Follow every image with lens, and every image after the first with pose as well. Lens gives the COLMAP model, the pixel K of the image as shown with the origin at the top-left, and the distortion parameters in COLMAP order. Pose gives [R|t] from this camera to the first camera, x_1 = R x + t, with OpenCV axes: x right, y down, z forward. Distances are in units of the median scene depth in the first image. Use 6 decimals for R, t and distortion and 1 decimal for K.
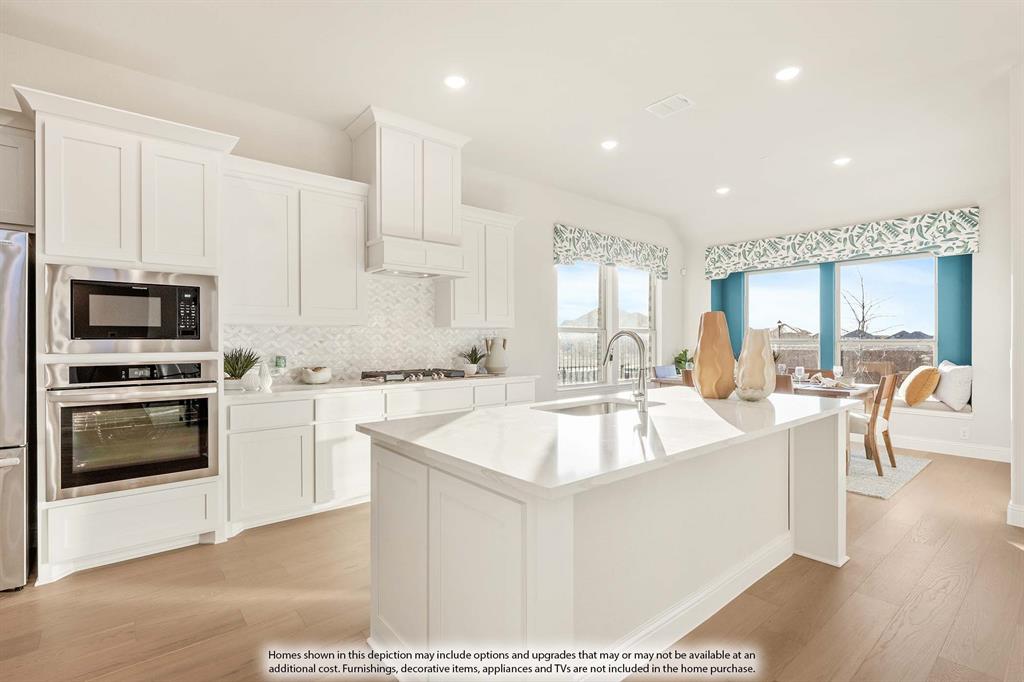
lens RADIAL K [[485.4, 0, 512.0], [0, 485.4, 341.0], [0, 0, 1]] dist [-0.001933, -0.000396]
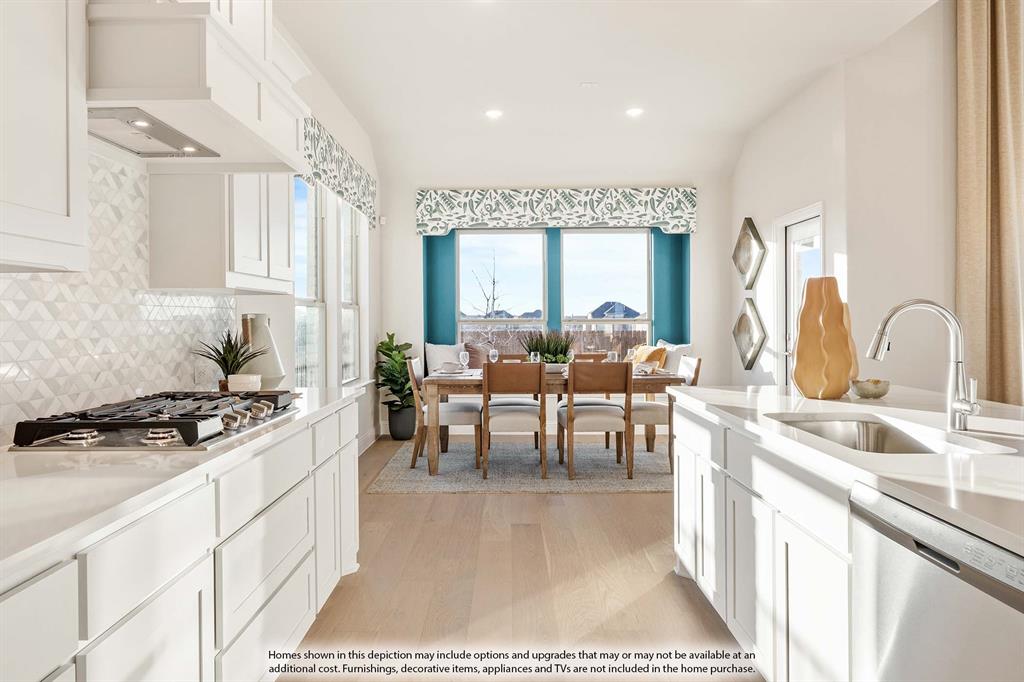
lens RADIAL K [[651.3, 0, 500.5], [0, 651.3, 322.4], [0, 0, 1]] dist [-0.004283, -0.000255]
pose [[0.655586, -0.005109, 0.755103, -0.308014], [0.005067, 0.999984, 0.002367, 0.000355], [-0.755104, 0.002275, 0.655602, 0.367187]]
